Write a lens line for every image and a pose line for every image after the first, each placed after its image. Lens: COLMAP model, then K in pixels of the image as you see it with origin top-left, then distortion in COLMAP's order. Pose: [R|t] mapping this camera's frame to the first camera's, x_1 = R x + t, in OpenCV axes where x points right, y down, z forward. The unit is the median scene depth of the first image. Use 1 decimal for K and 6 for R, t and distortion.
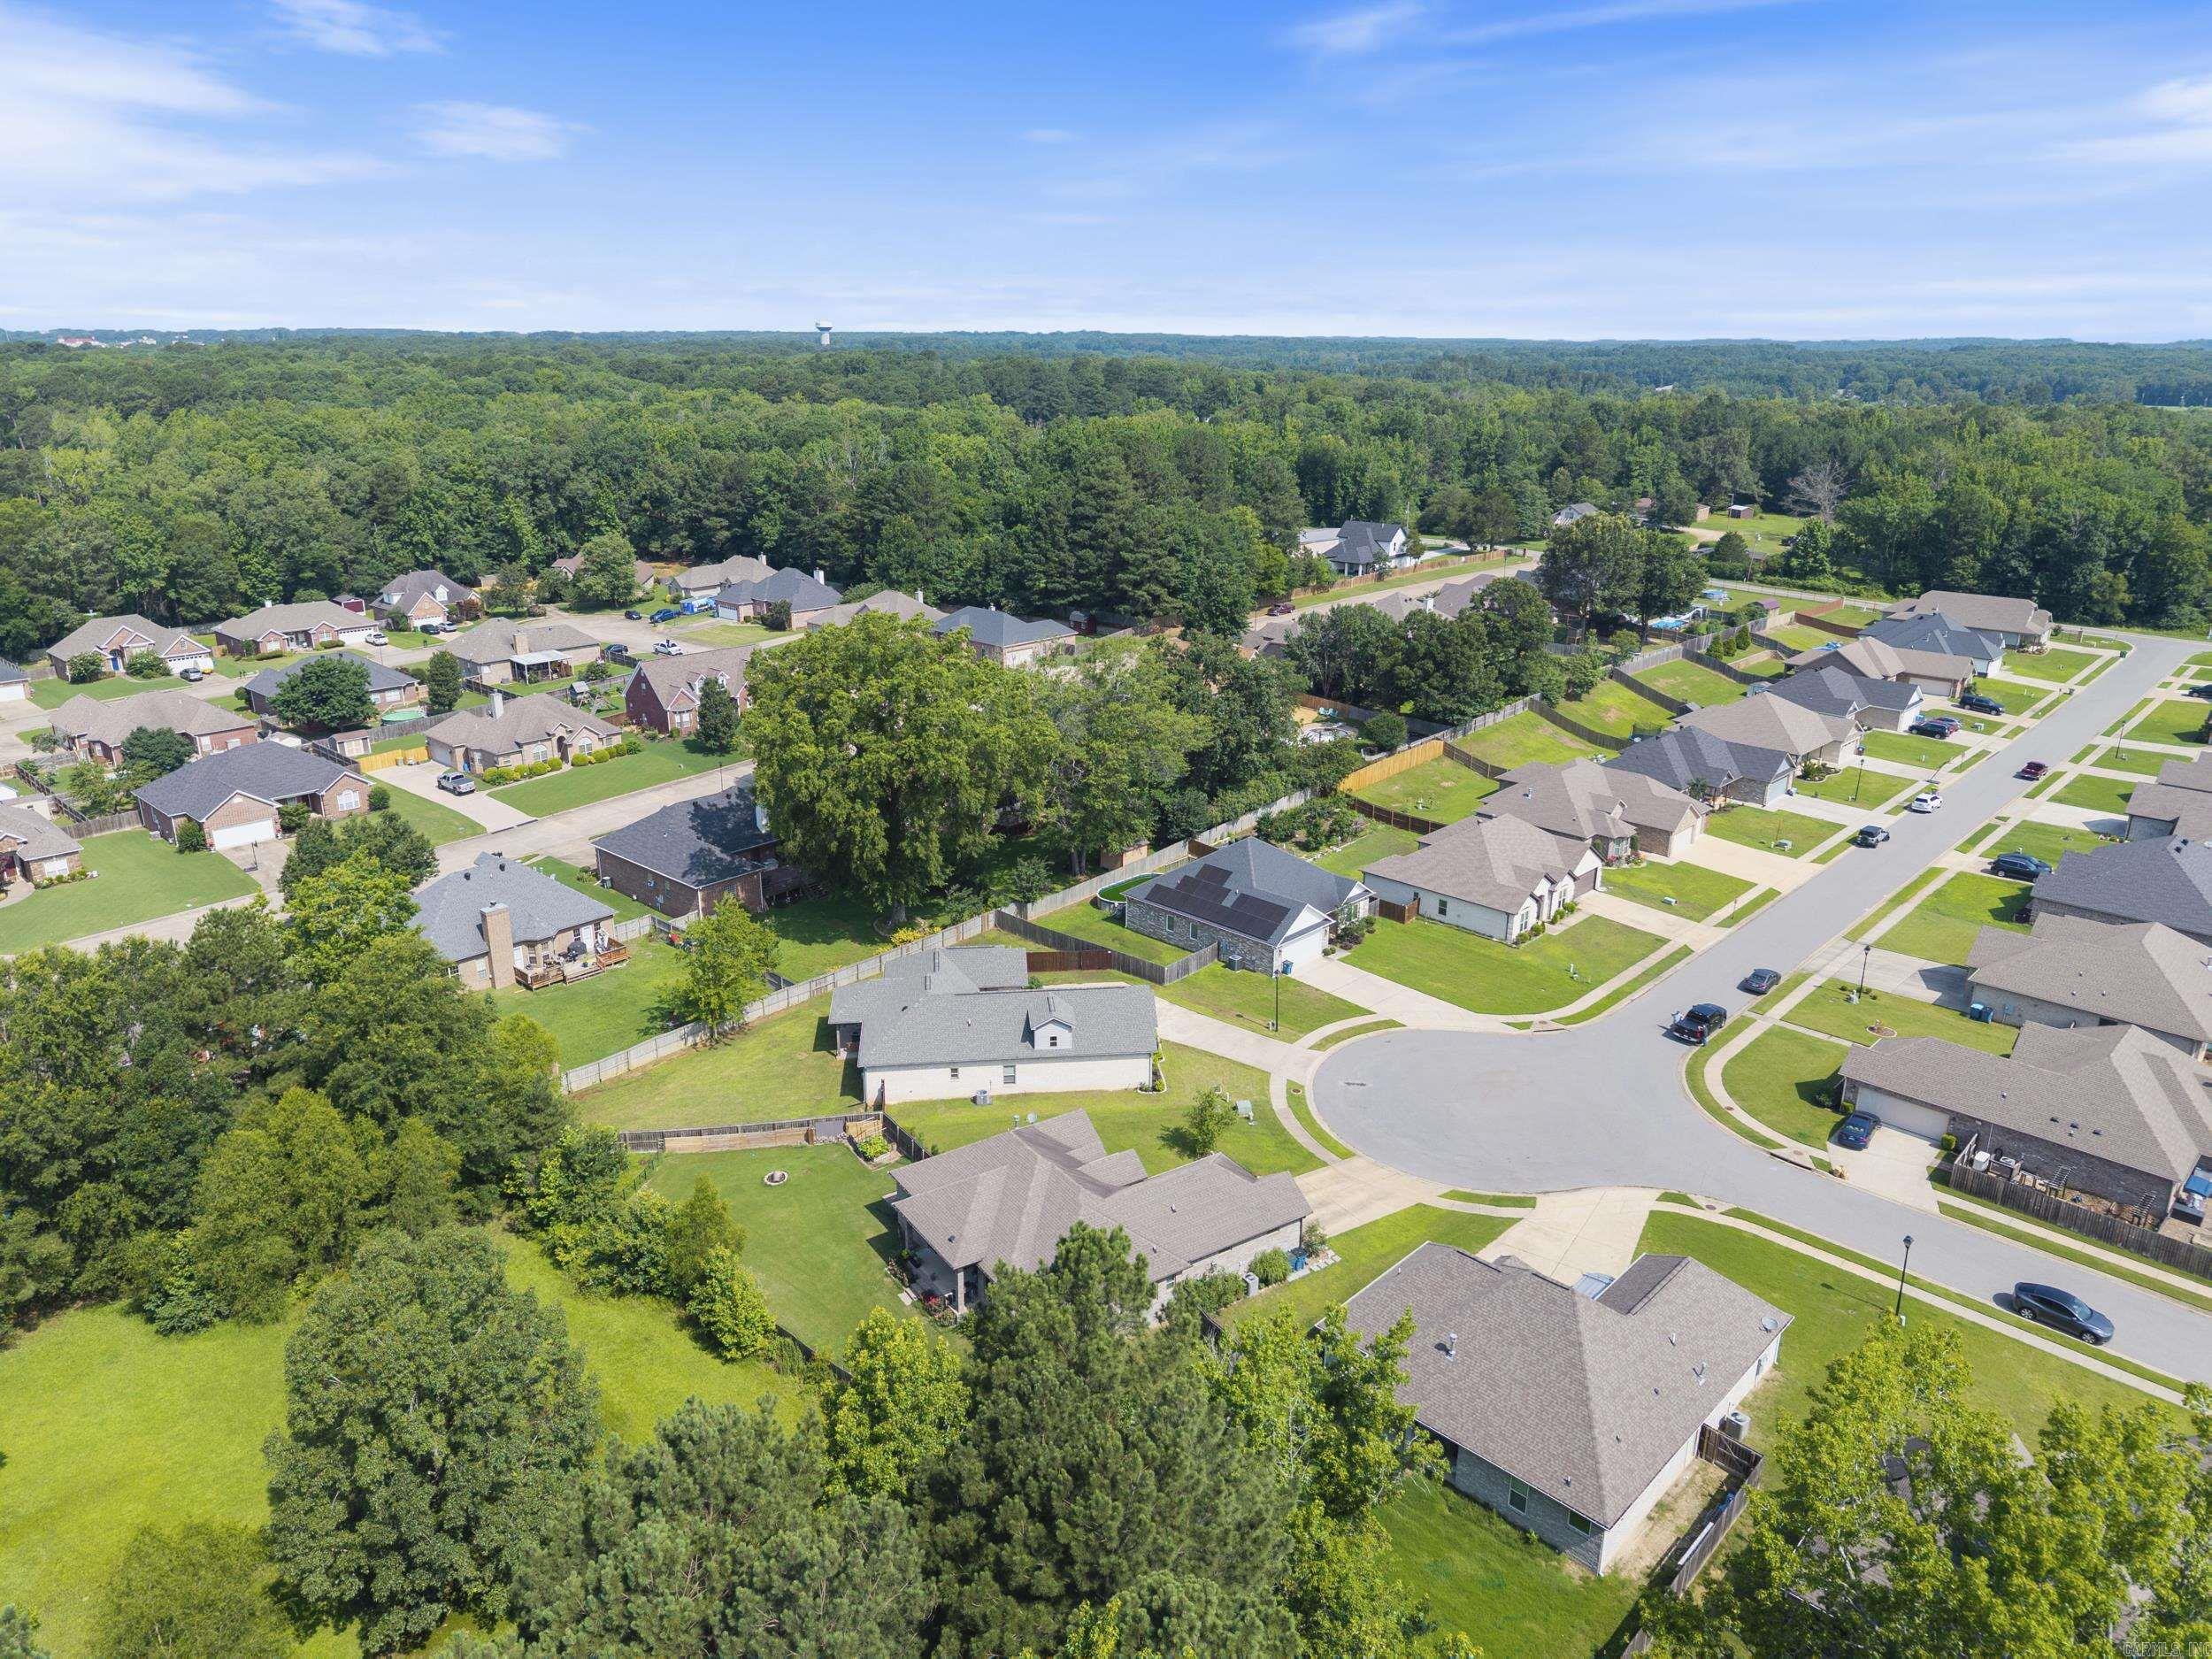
lens RADIAL K [[1479.7, 0, 1072.9], [0, 1479.7, 830.7], [0, 0, 1]] dist [-0.000949, -0.004169]
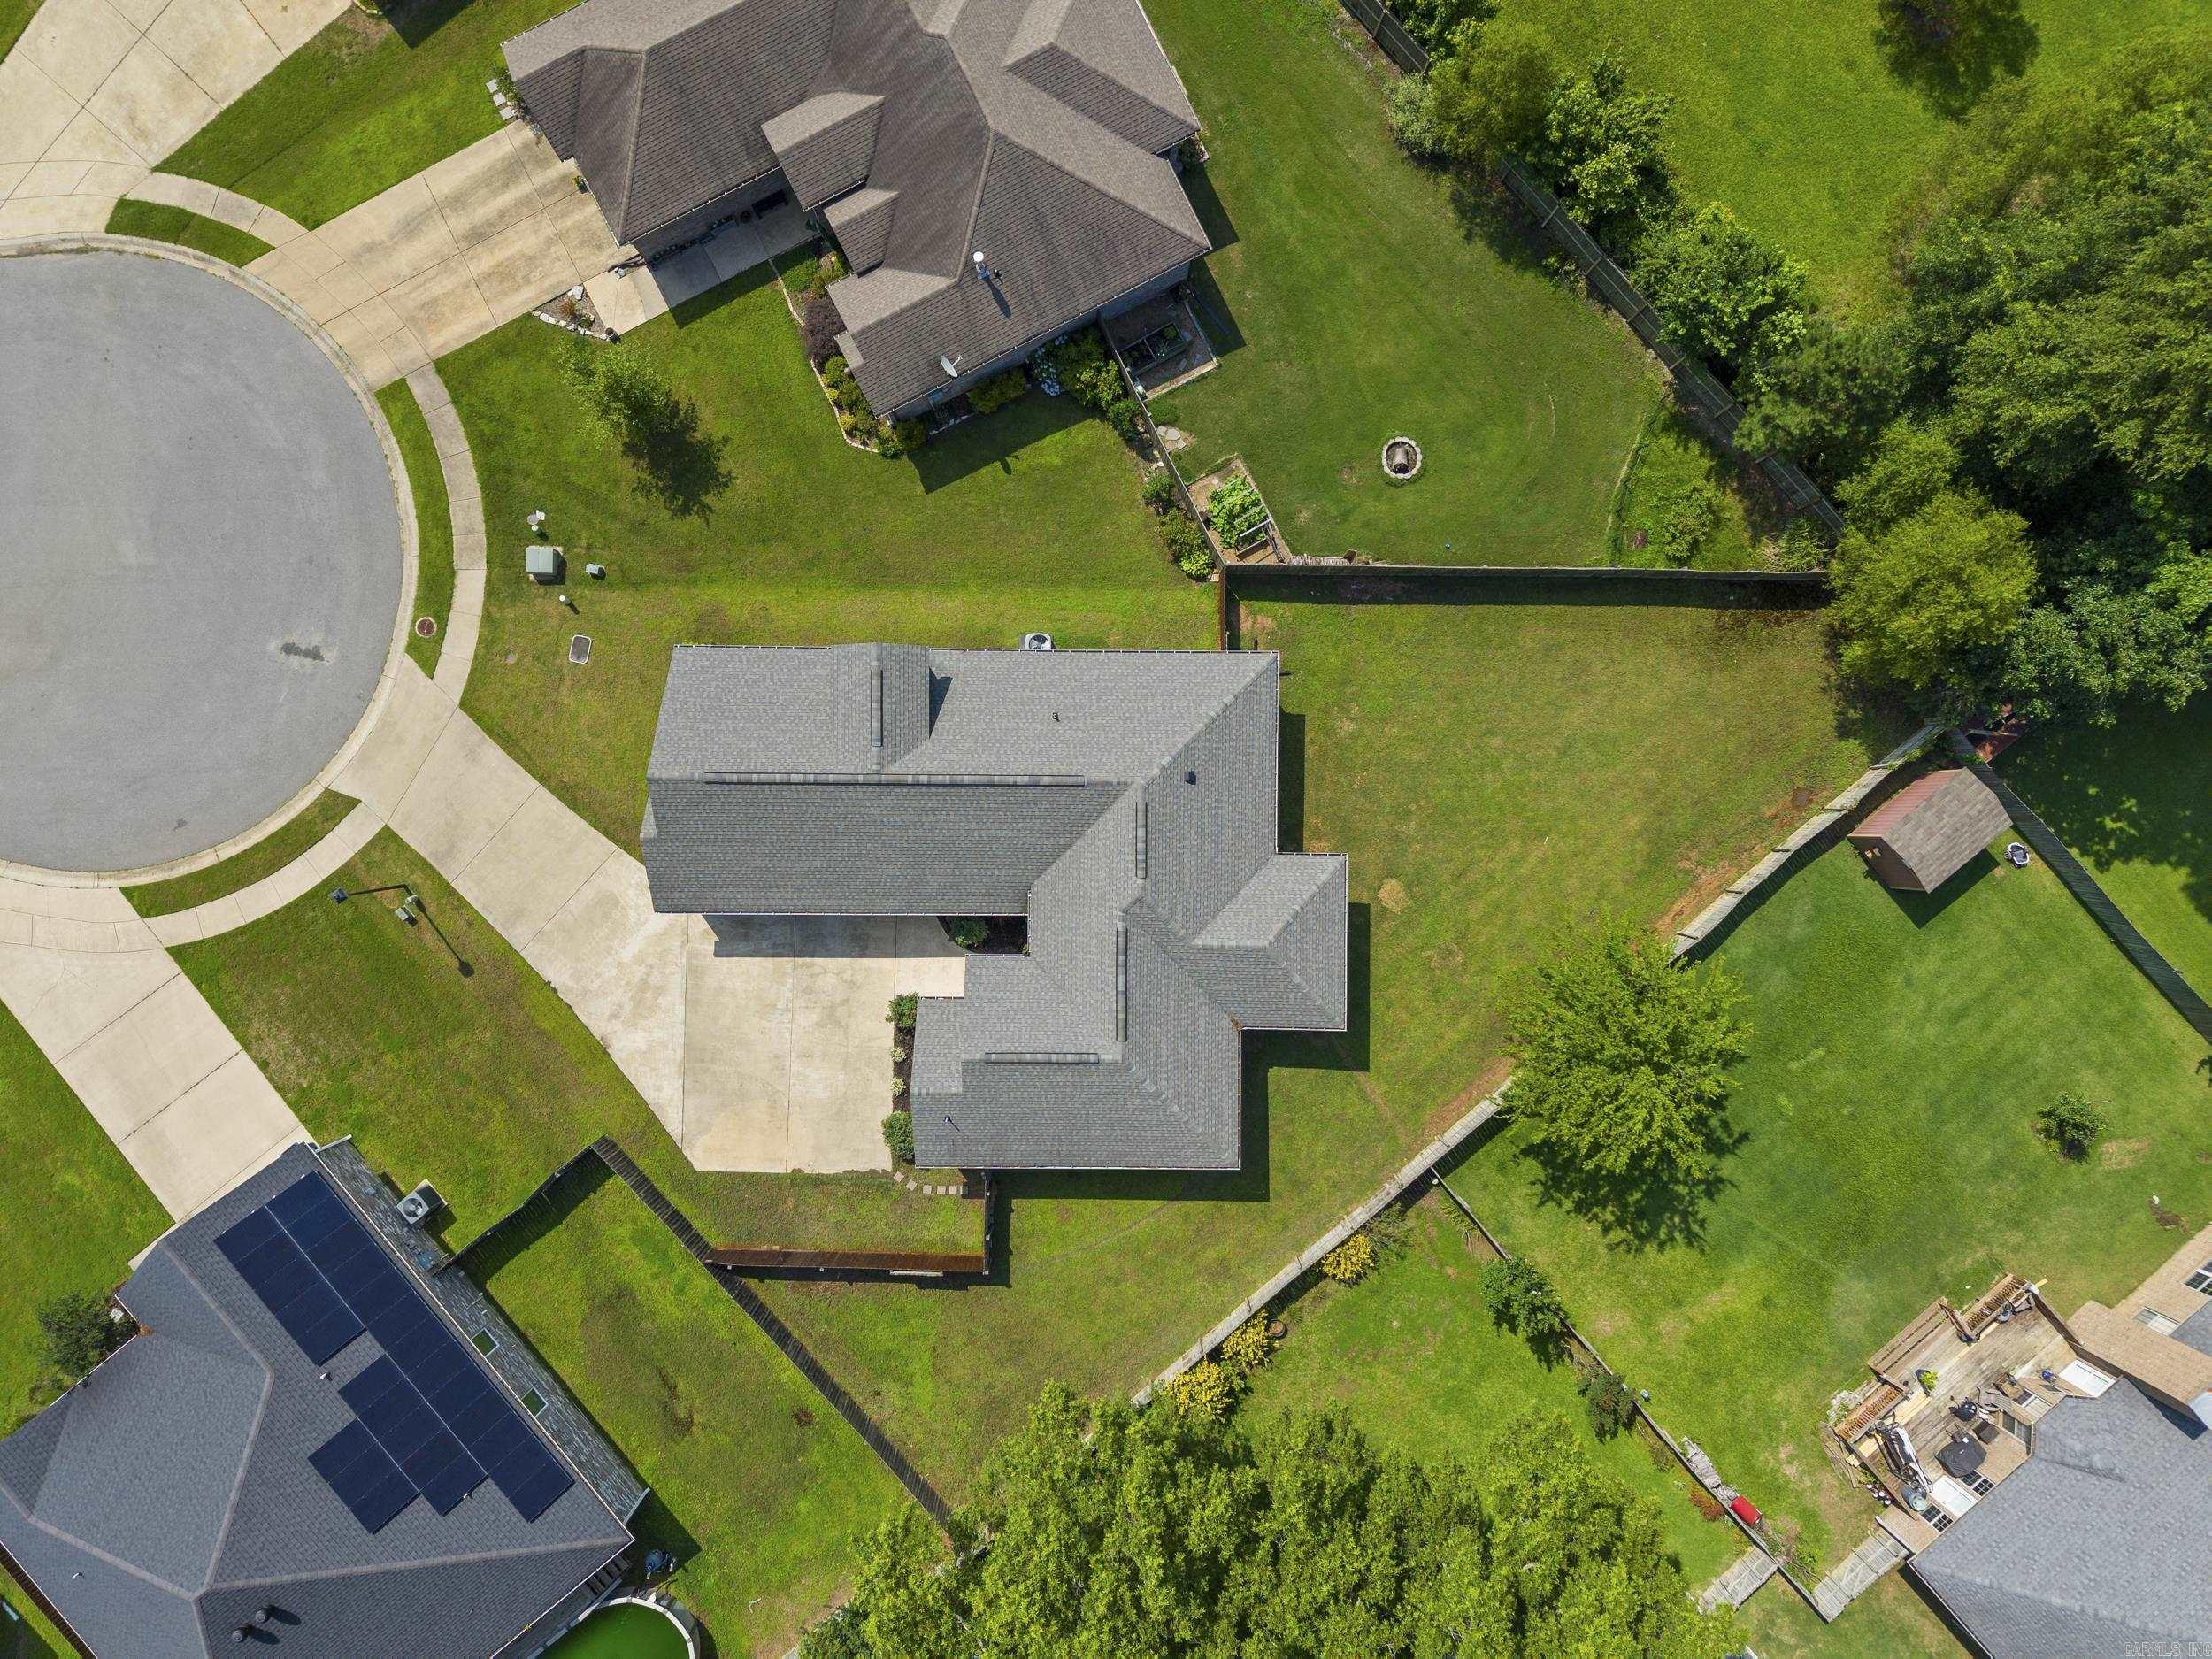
lens RADIAL K [[1479.7, 0, 1072.9], [0, 1479.7, 830.7], [0, 0, 1]] dist [-0.000949, -0.004169]
pose [[-0.995670, -0.090691, -0.020411, -0.058603], [0.009524, -0.317943, 0.948062, -0.306048], [-0.092470, 0.943762, 0.317430, 0.840945]]
